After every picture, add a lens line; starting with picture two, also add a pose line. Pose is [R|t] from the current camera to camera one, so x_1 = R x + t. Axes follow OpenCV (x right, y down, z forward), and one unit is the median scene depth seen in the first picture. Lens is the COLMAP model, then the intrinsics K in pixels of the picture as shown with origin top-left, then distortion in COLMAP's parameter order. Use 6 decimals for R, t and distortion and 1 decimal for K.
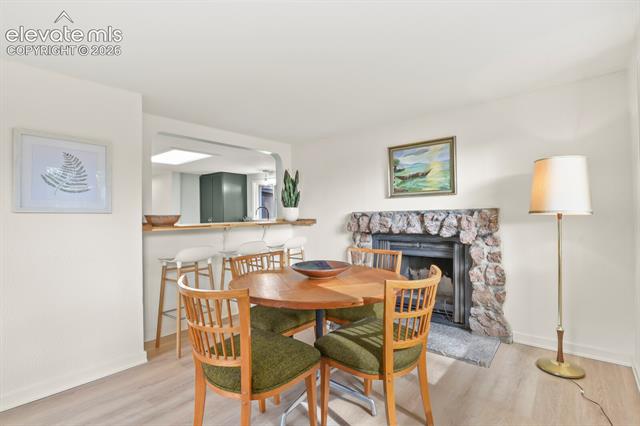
lens RADIAL K [[310.6, 0, 324.4], [0, 310.6, 212.4], [0, 0, 1]] dist [-0.009676, -0.004321]
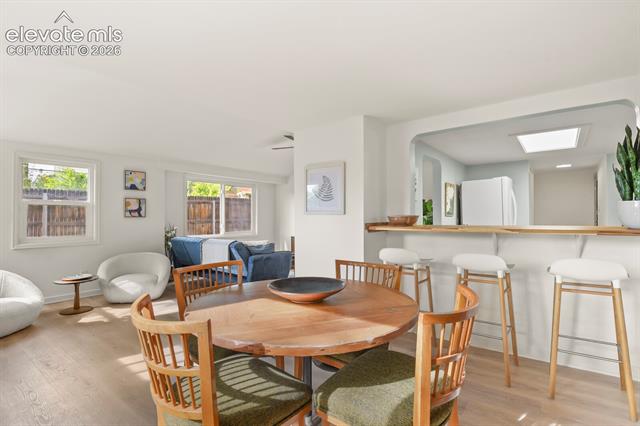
lens RADIAL K [[310.6, 0, 323.3], [0, 310.6, 213.5], [0, 0, 1]] dist [-0.009676, -0.004321]
pose [[0.033512, 0.007430, -0.999411, 0.468591], [0.013514, 0.999878, 0.007886, -0.008361], [0.999347, -0.013770, 0.033408, 0.624786]]
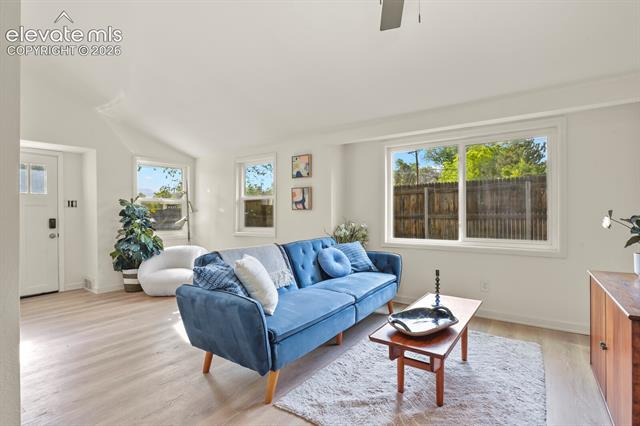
lens RADIAL K [[310.6, 0, 323.1], [0, 310.6, 215.3], [0, 0, 1]] dist [-0.009676, -0.004321]
pose [[-0.995294, 0.018458, -0.095124, -1.087937], [0.018270, 0.999829, 0.002850, 0.030895], [0.095160, 0.001099, -0.995461, 1.058891]]
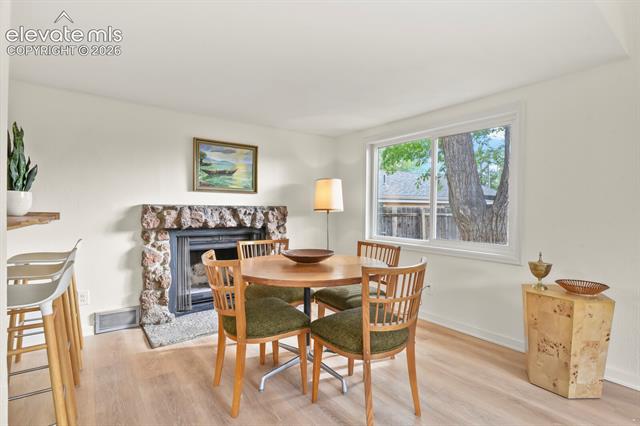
lens RADIAL K [[310.6, 0, 322.5], [0, 310.6, 211.9], [0, 0, 1]] dist [-0.009676, -0.004321]
pose [[0.240235, 0.020949, 0.970489, -0.660765], [-0.015489, 0.999723, -0.017746, 0.029734], [-0.970591, -0.010769, 0.240493, 0.423803]]
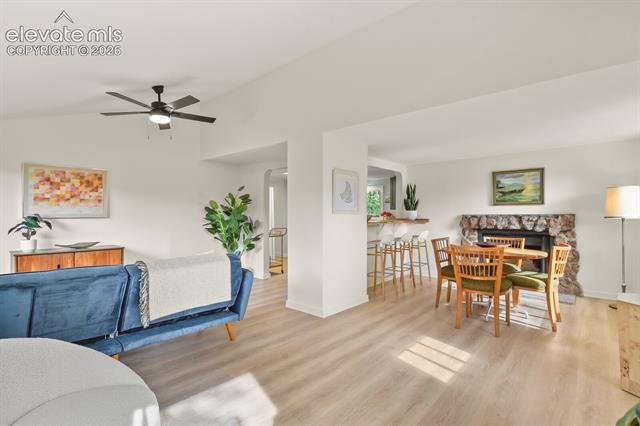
lens RADIAL K [[310.6, 0, 324.7], [0, 310.6, 212.7], [0, 0, 1]] dist [-0.009676, -0.004321]
pose [[0.999397, 0.016499, -0.030554, -0.597214], [-0.016492, 0.999864, 0.000501, 0.000201], [0.030558, 0.000003, 0.999533, -0.557345]]
